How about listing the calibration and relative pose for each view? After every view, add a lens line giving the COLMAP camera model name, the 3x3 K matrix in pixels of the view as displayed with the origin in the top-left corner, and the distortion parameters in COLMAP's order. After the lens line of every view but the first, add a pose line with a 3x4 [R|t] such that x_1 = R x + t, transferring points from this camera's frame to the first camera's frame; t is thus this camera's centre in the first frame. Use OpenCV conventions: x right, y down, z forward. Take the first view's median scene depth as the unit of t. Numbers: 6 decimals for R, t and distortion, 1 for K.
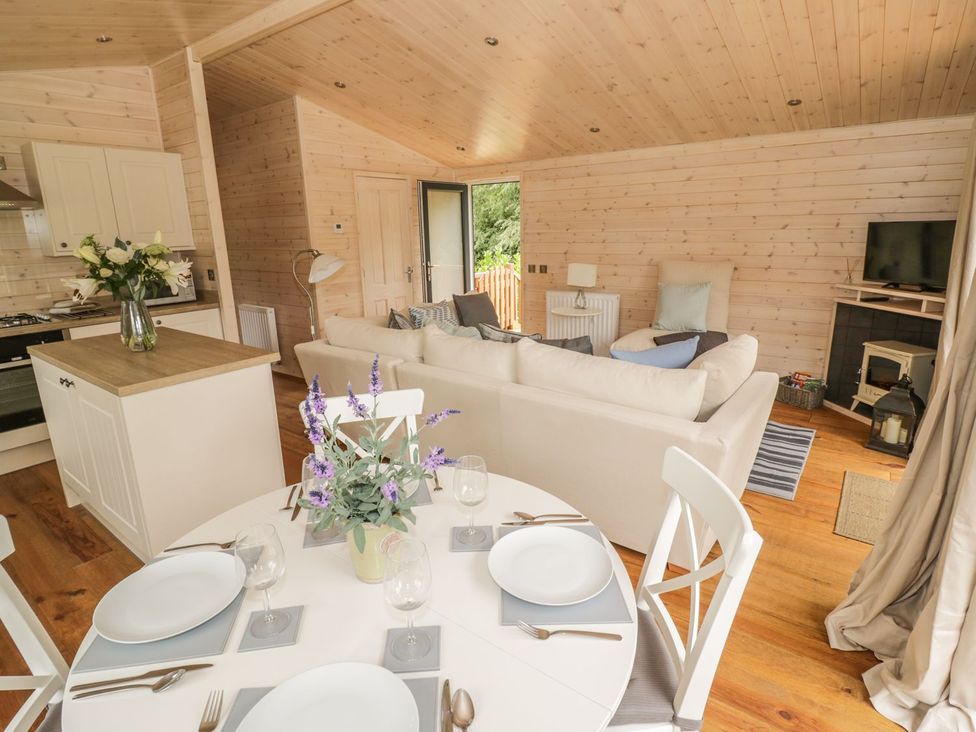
lens RADIAL K [[511.3, 0, 507.9], [0, 511.3, 355.9], [0, 0, 1]] dist [-0.001629, -0.011235]
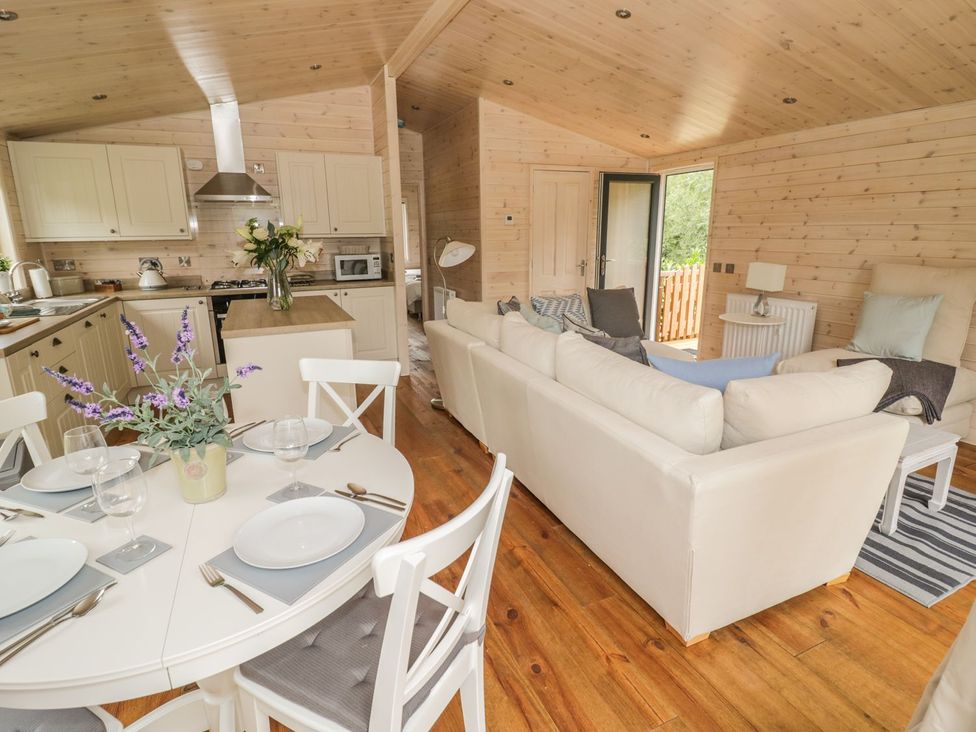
lens RADIAL K [[511.3, 0, 500.8], [0, 511.3, 357.6], [0, 0, 1]] dist [-0.001629, -0.011235]
pose [[0.874361, 0.127002, -0.468363, 0.195155], [-0.124191, 0.991567, 0.037030, -0.003976], [0.469116, 0.025789, 0.882760, 0.066193]]
